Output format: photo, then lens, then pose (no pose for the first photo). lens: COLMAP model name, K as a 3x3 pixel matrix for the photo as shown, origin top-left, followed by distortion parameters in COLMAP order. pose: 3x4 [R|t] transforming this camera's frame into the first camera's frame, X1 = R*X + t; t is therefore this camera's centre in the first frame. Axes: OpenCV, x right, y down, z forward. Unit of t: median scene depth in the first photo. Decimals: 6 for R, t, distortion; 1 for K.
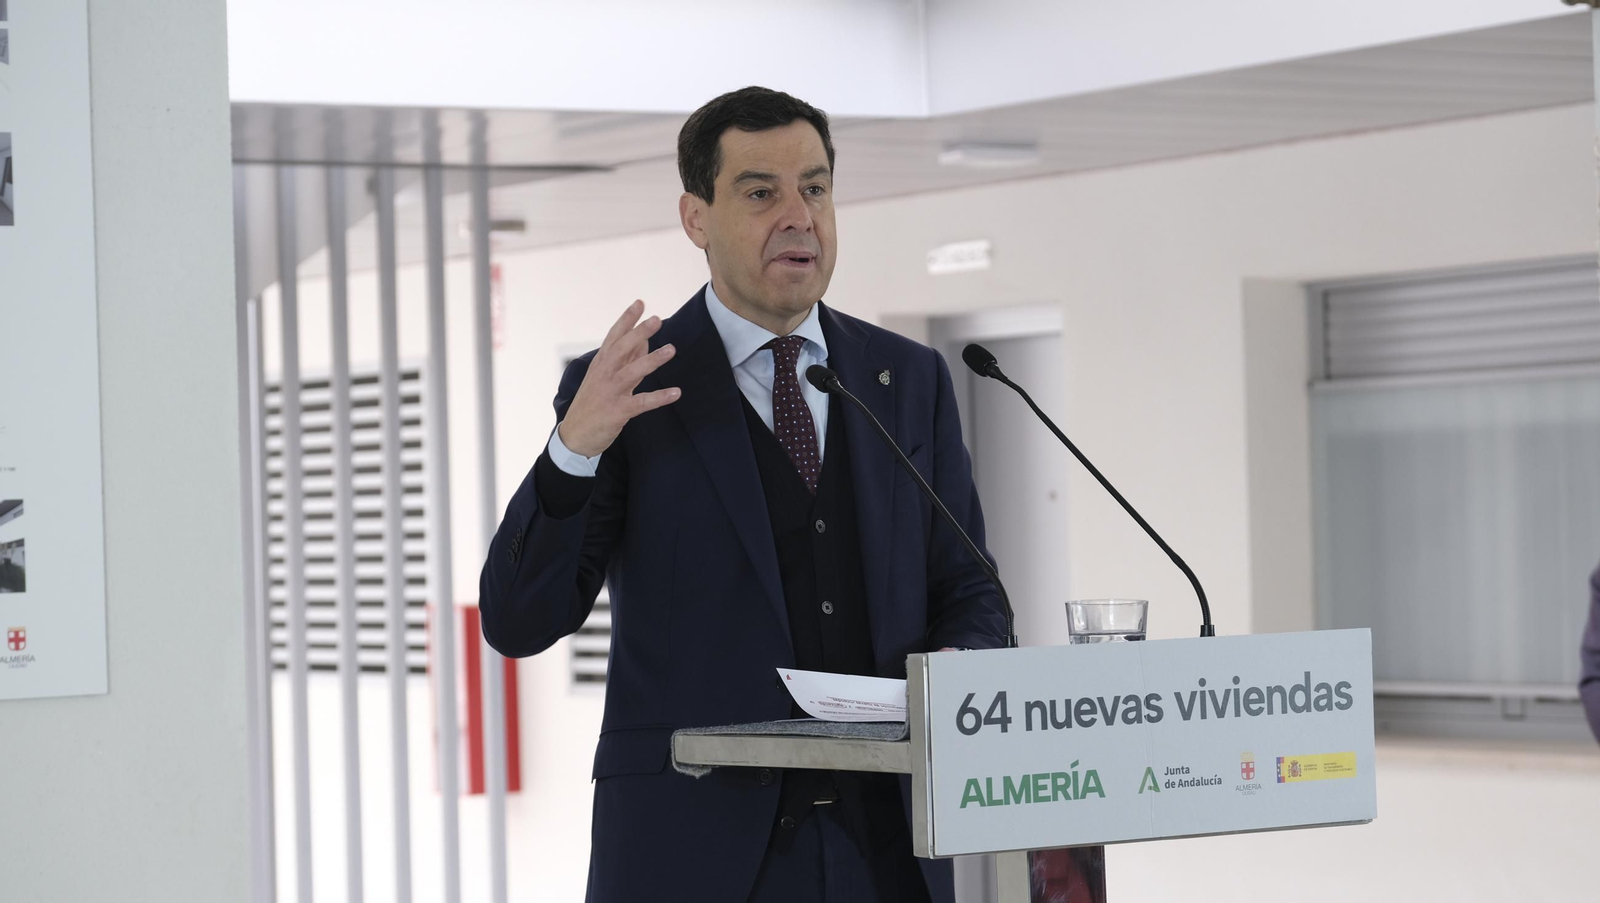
lens RADIAL K [[4512.6, 0, 800.0], [0, 4512.6, 451.5], [0, 0, 1]] dist [0.060549, 1.843510]
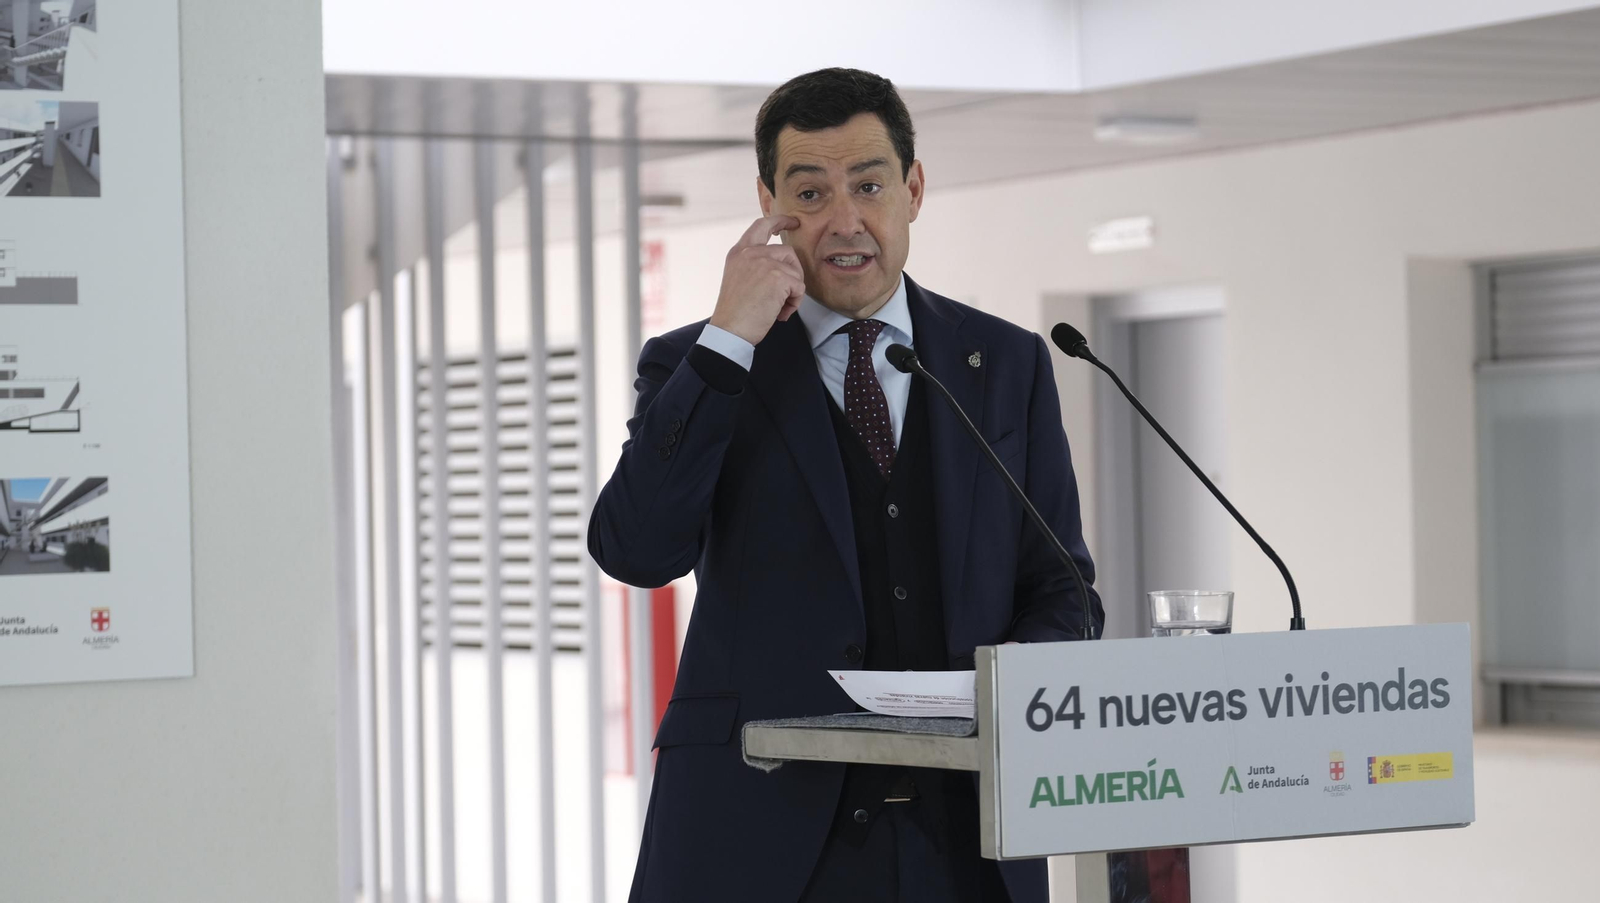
lens RADIAL K [[4513.5, 0, 800.0], [0, 4513.5, 451.5], [0, 0, 1]] dist [0.122748, -0.273792]
pose [[0.998981, 0.006368, -0.044686, 0.026570], [-0.006145, 0.999968, 0.005131, -0.001080], [0.044718, -0.004851, 0.998988, 0.037183]]
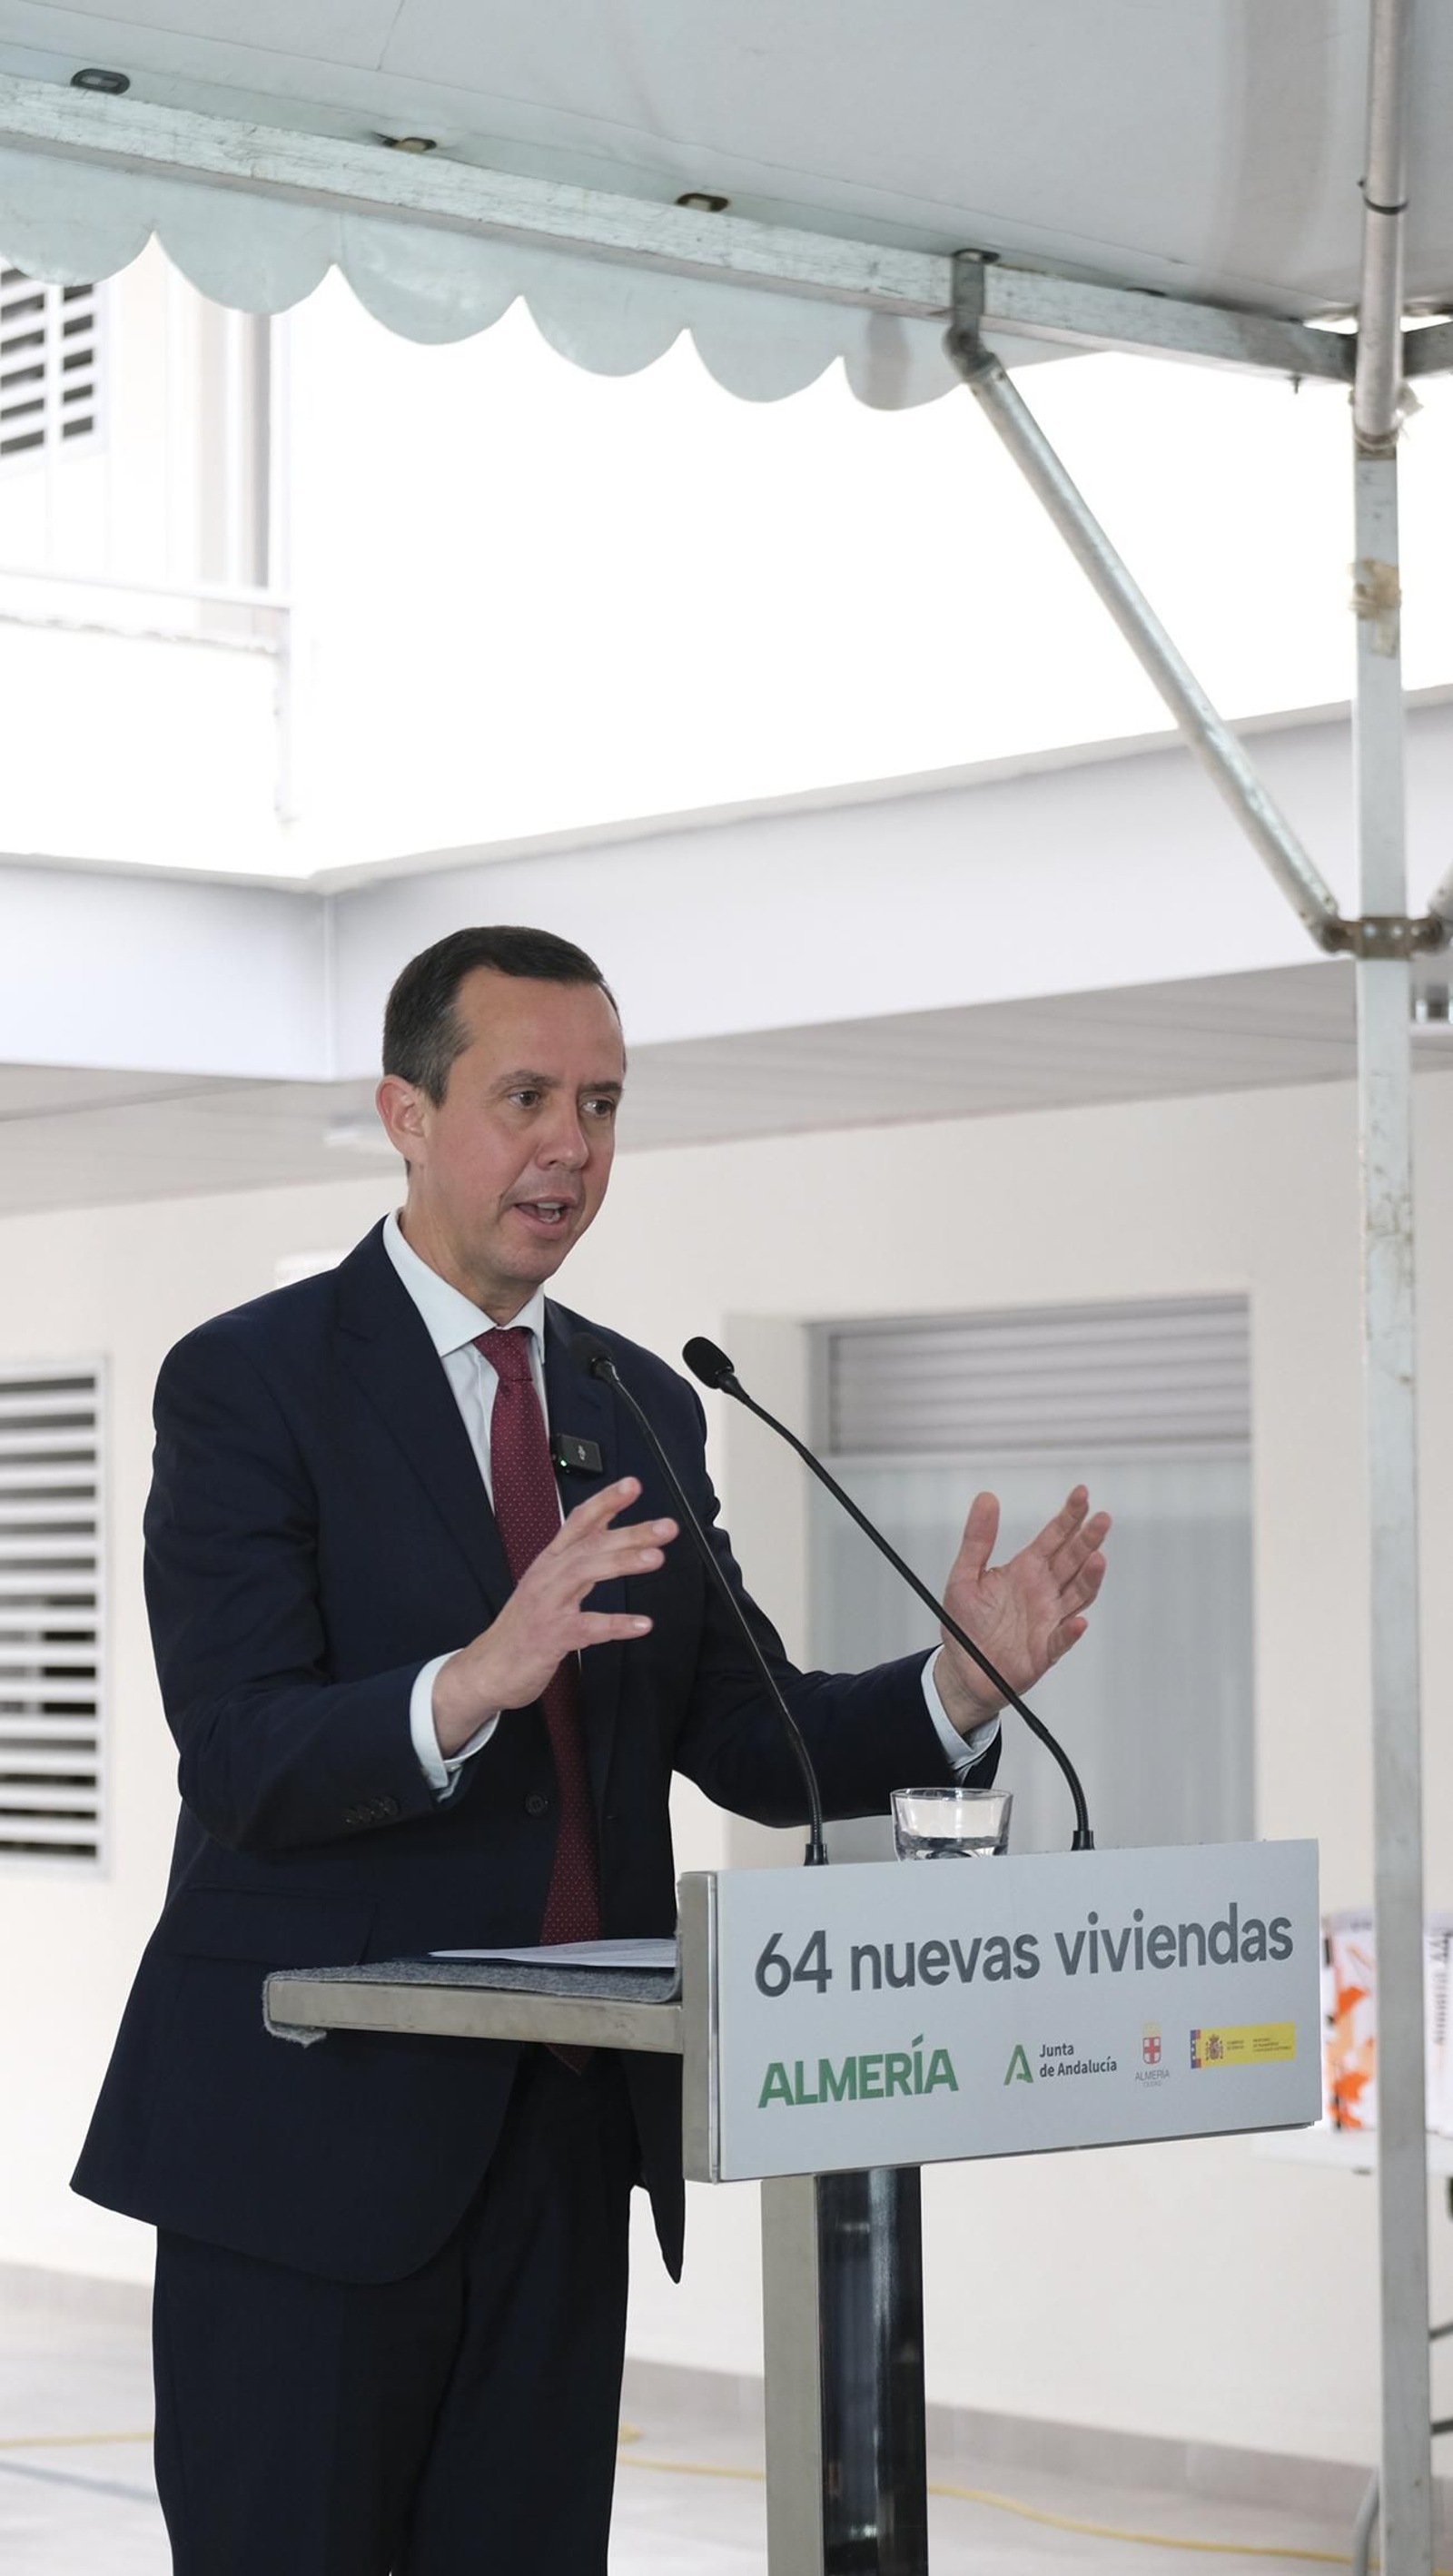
lens RADIAL K [[5806.7, 0, 726.5], [0, 5806.7, 1288.0], [0, 0, 1]] dist [-0.015658, 0.150312]
pose [[0.990040, 0.030731, 0.137390, -0.081321], [-0.025033, 0.998761, -0.043009, -0.003683], [-0.138542, 0.039141, 0.989583, 0.142360]]
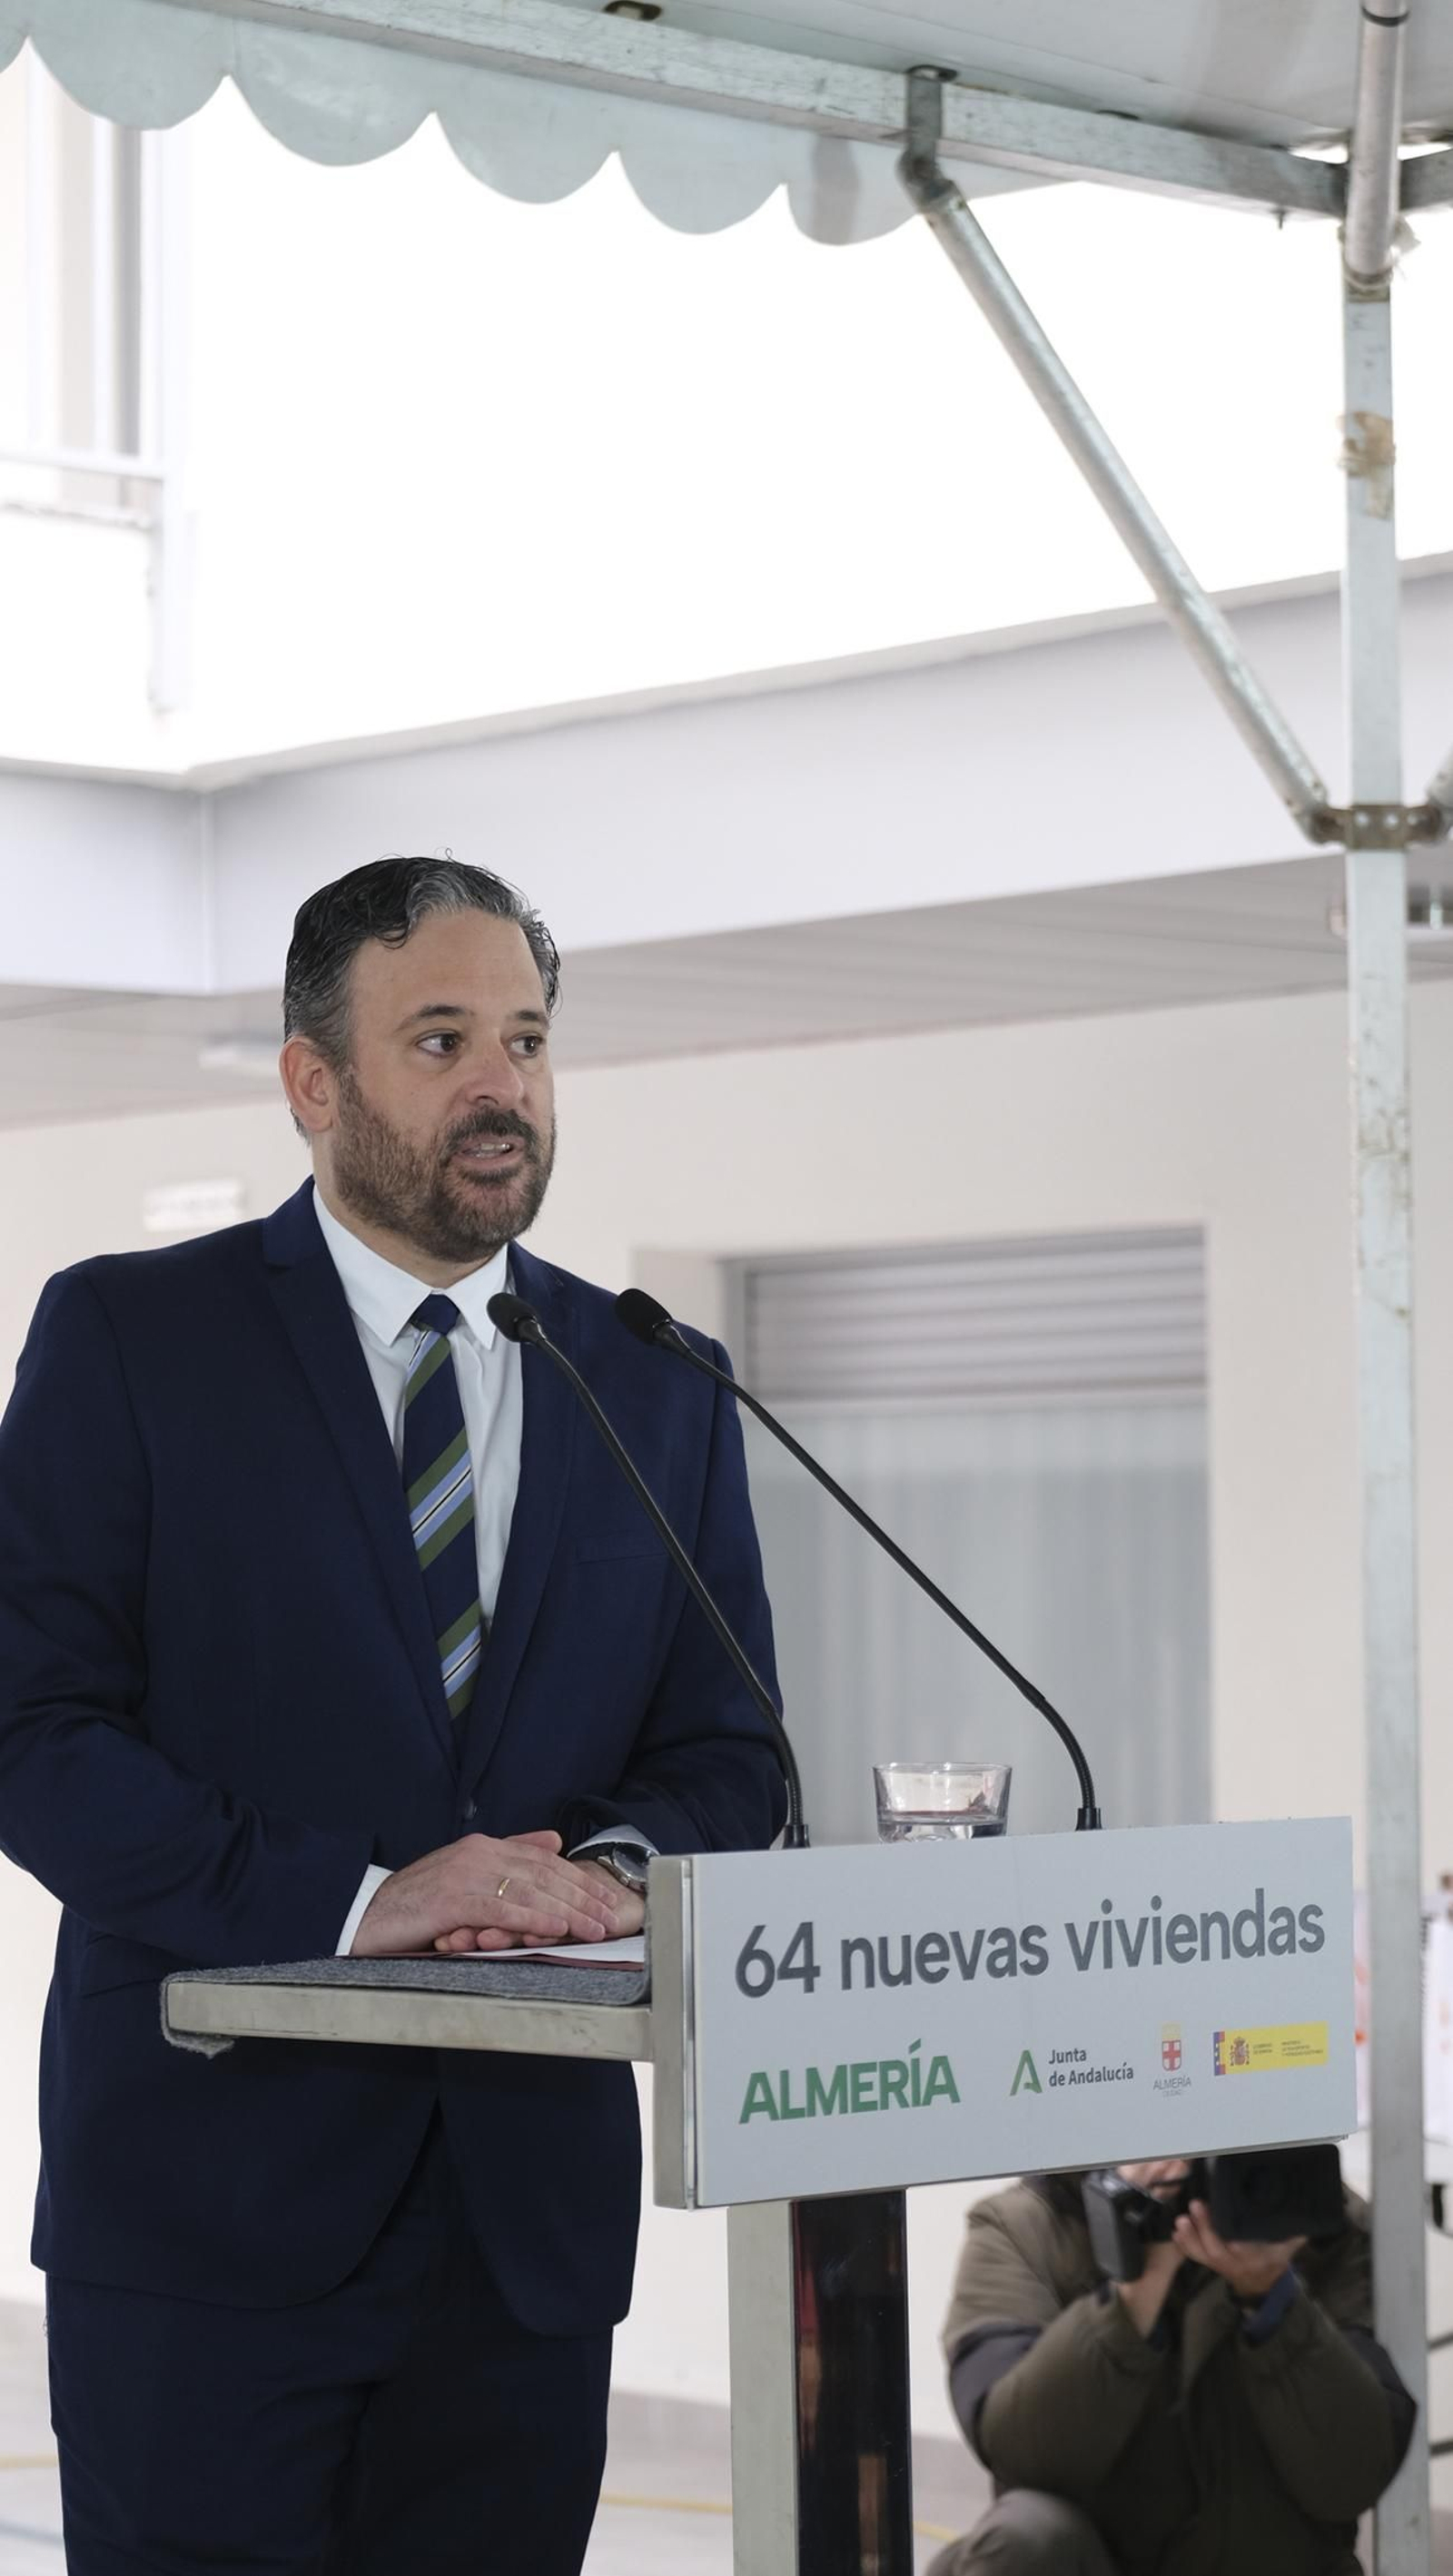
lens RADIAL K [[6172.3, 0, 731.4], [0, 6172.3, 1245.9], [0, 0, 1]] dist [0.015711, 0.536733]
pose [[0.987090, 0.029031, 0.157511, -0.085730], [-0.022788, 0.998887, -0.041302, -0.001077], [-0.158535, 0.037180, 0.986653, 0.190648]]
